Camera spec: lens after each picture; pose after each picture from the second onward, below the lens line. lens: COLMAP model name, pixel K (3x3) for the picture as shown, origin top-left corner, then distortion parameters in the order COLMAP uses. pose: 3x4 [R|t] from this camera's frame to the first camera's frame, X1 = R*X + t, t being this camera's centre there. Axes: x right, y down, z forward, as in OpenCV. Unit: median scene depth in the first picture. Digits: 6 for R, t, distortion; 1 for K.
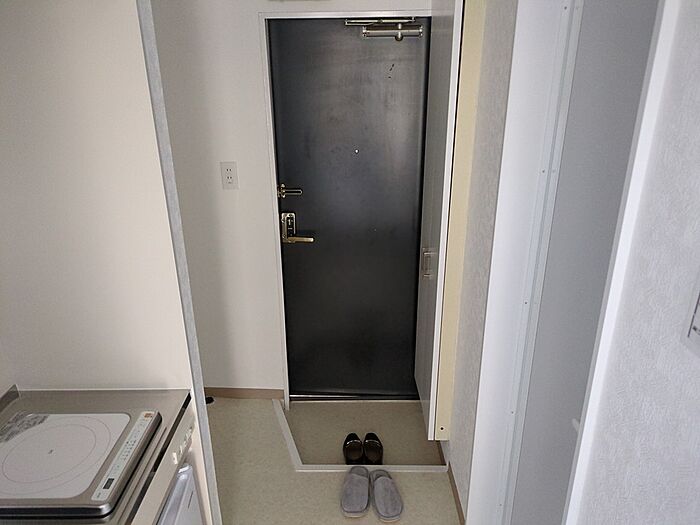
lens RADIAL K [[529.1, 0, 350.0], [0, 529.1, 262.5], [0, 0, 1]] dist [0.014140, 0.000325]
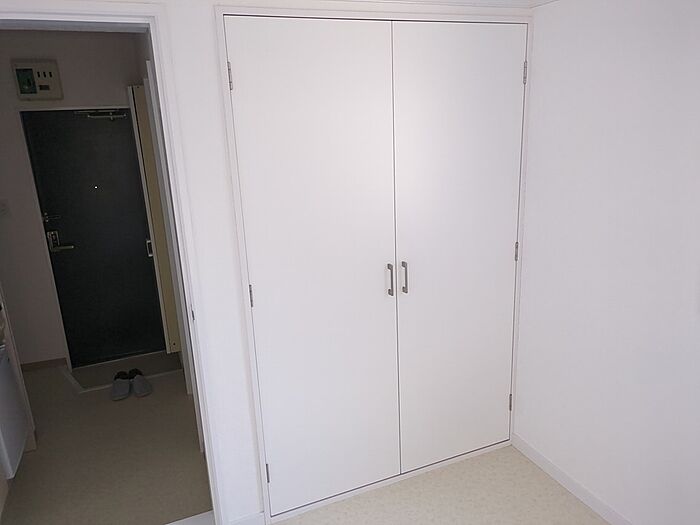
lens RADIAL K [[529.1, 0, 350.0], [0, 529.1, 262.5], [0, 0, 1]] dist [0.014140, 0.000325]
pose [[0.917601, -0.135948, 0.373533, 0.091801], [0.187046, 0.976834, -0.103968, 0.332527], [-0.350745, 0.165269, 0.921772, -0.740058]]
